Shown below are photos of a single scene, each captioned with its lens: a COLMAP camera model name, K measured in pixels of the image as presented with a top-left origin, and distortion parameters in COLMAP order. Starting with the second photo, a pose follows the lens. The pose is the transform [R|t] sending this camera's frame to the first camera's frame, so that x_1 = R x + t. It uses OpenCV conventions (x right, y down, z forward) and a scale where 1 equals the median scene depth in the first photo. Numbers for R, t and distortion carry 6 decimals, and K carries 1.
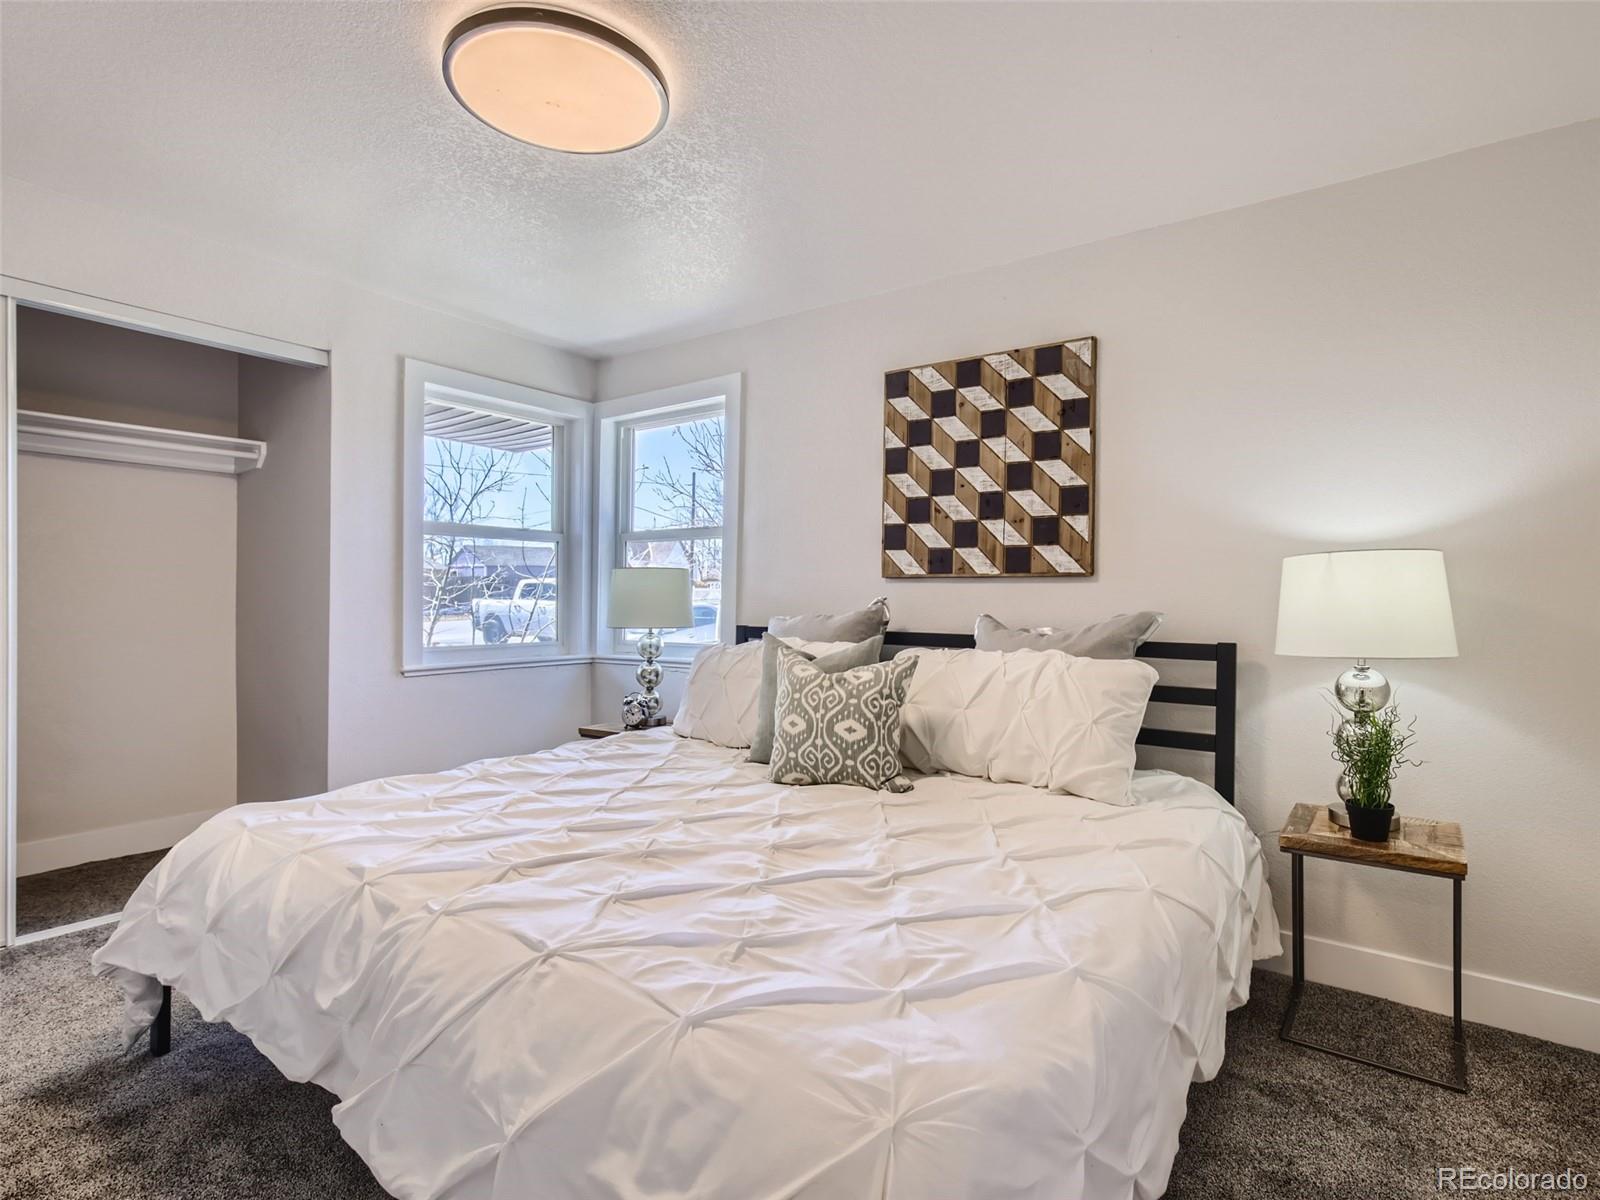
lens RADIAL K [[831.6, 0, 809.9], [0, 831.6, 597.2], [0, 0, 1]] dist [0.002158, 0.000314]
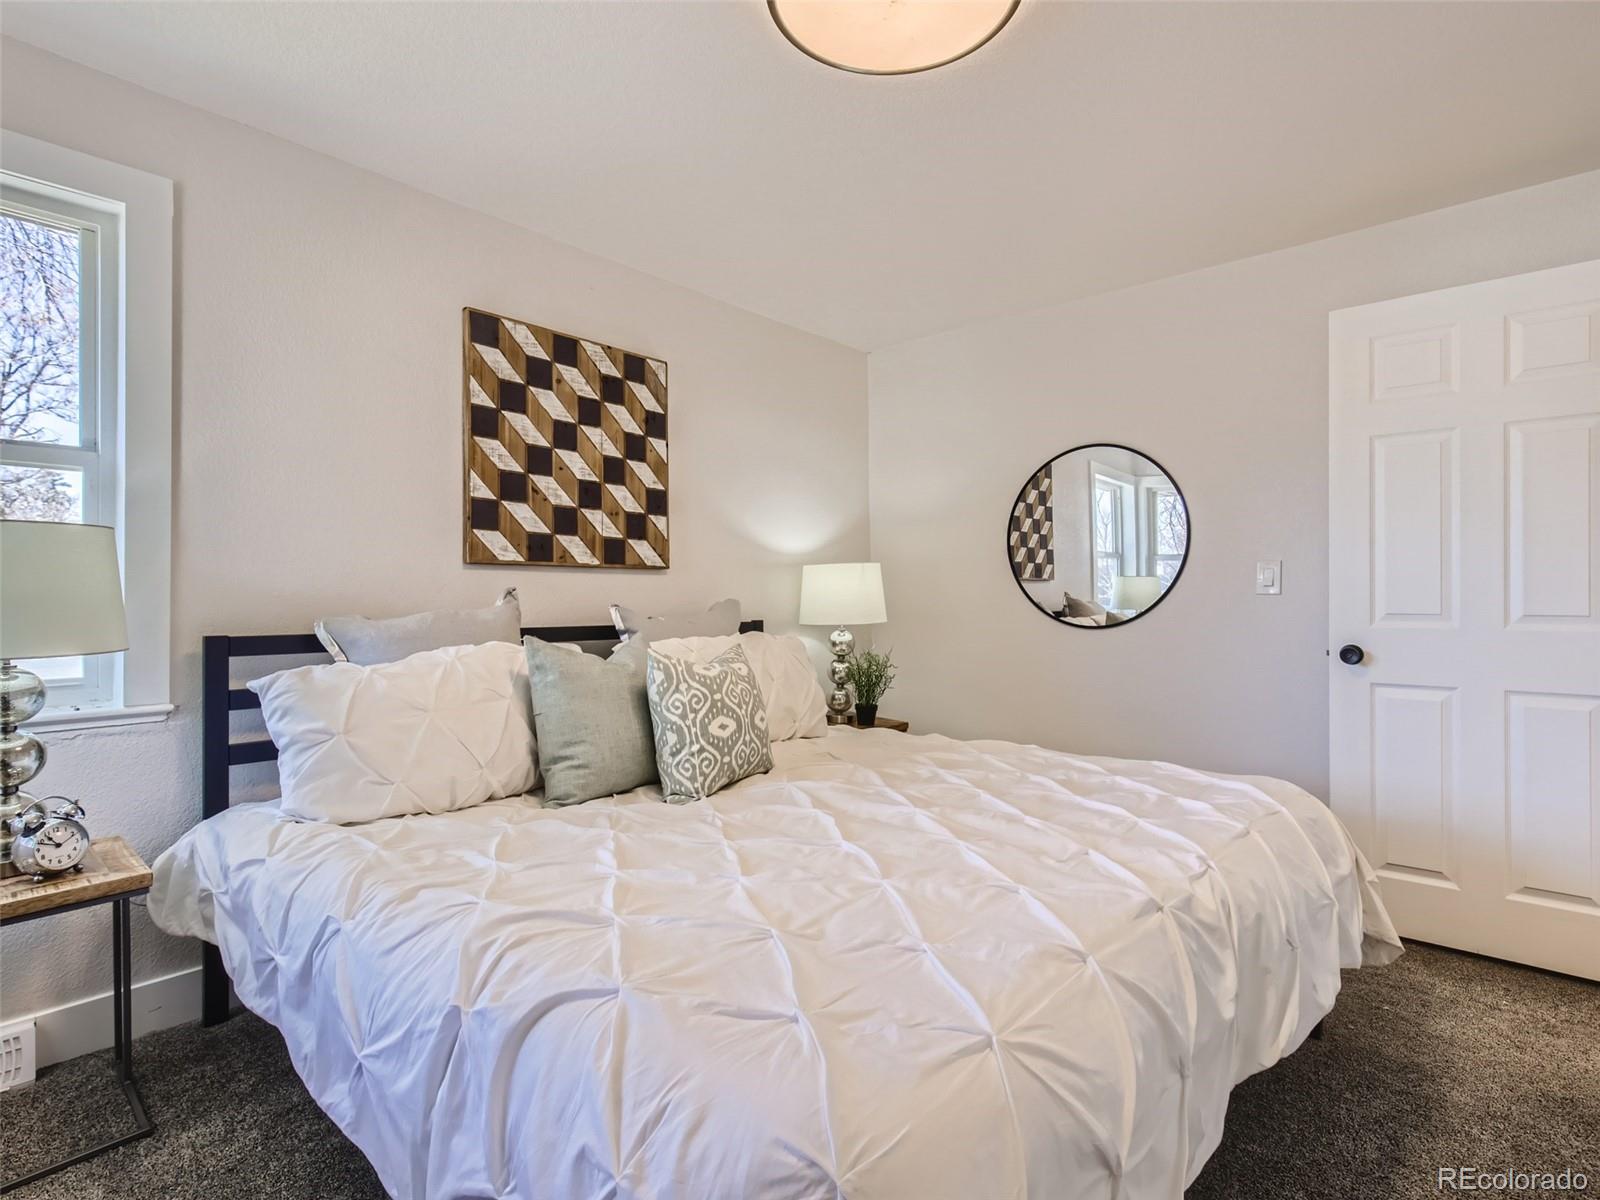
lens RADIAL K [[826.0, 0, 805.1], [0, 826.0, 583.7], [0, 0, 1]] dist [-0.000227, -0.000139]
pose [[0.093302, -0.004326, 0.995628, -0.732600], [-0.015423, 0.999864, 0.005790, -0.013921], [-0.995518, -0.015896, 0.093222, 0.648117]]
